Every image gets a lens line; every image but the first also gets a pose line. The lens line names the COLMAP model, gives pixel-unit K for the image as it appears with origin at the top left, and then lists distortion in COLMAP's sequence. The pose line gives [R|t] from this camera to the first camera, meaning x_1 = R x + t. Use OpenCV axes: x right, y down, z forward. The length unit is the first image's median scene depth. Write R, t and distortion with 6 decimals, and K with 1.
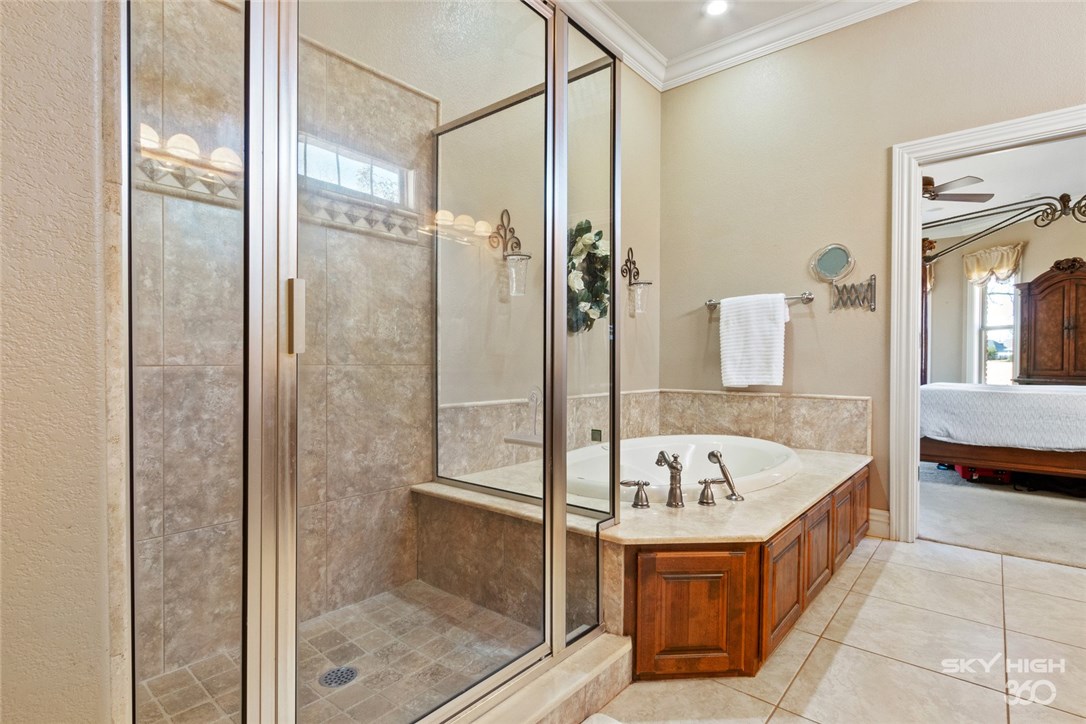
lens RADIAL K [[535.5, 0, 542.2], [0, 535.5, 364.8], [0, 0, 1]] dist [-0.000435, -0.001068]
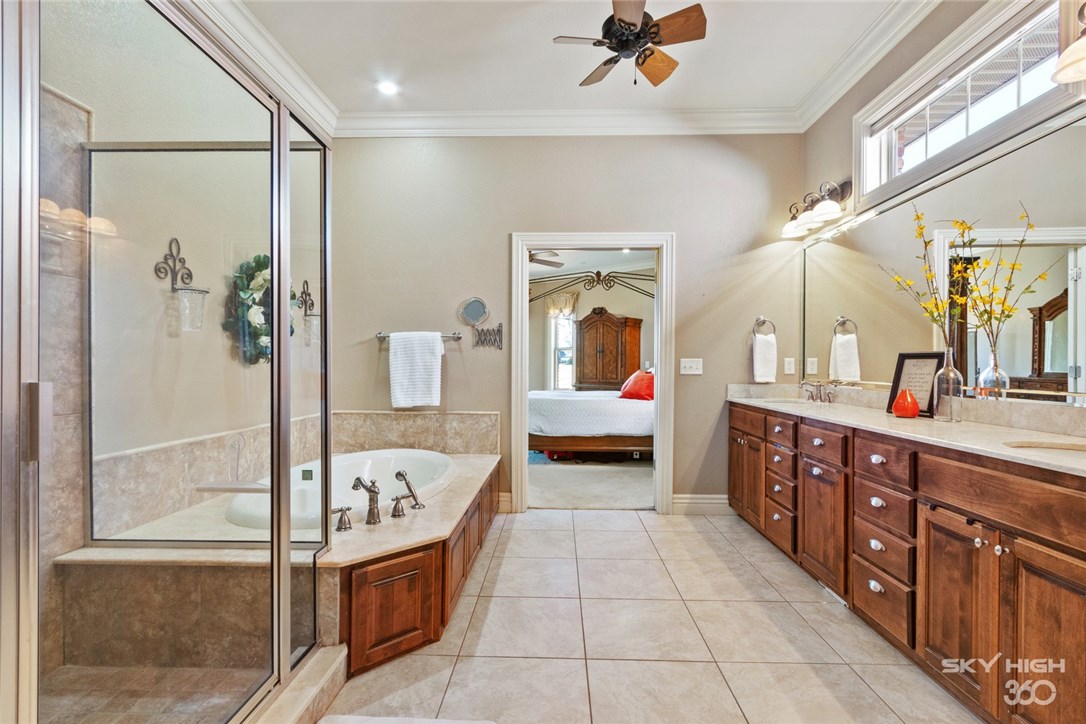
lens RADIAL K [[494.3, 0, 543.6], [0, 494.3, 368.4], [0, 0, 1]] dist [0.000721, -0.000150]
pose [[0.784540, -0.004132, 0.620065, -0.117055], [0.004074, 0.999991, 0.001509, -0.070934], [-0.620065, 0.001342, 0.784549, -0.094531]]
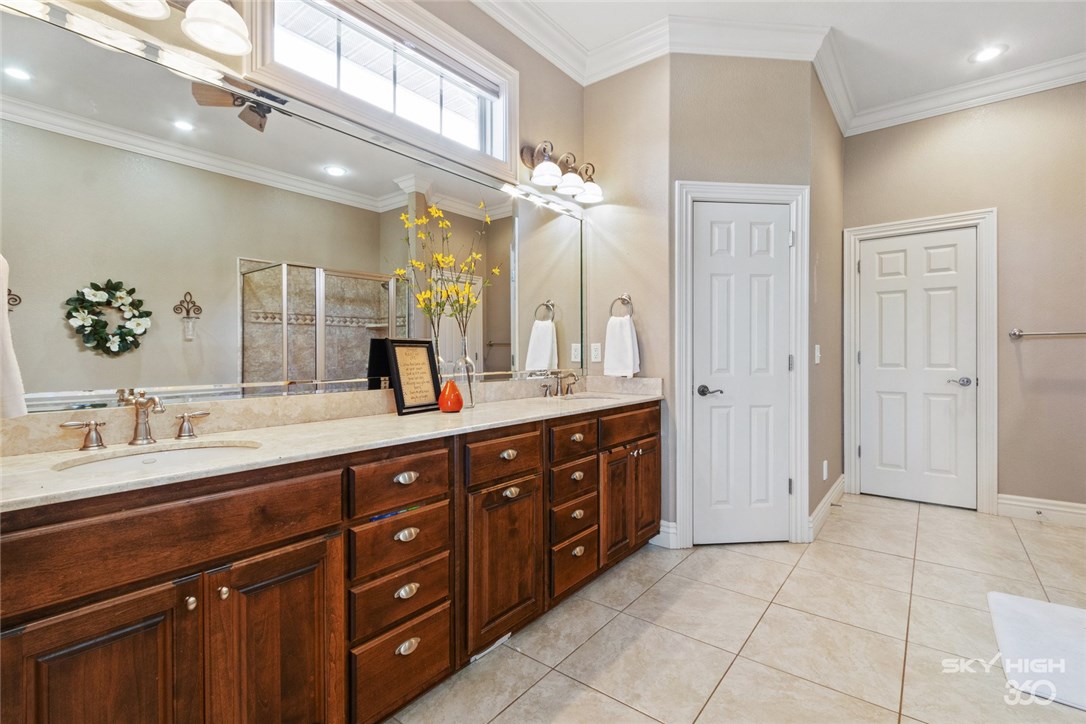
lens RADIAL K [[493.4, 0, 543.1], [0, 493.4, 355.9], [0, 0, 1]] dist [0.000983, 0.000013]
pose [[-0.999479, 0.001829, -0.032236, 0.964983], [0.001358, 0.999892, 0.014611, -0.082314], [0.032259, 0.014559, -0.999373, 1.171702]]
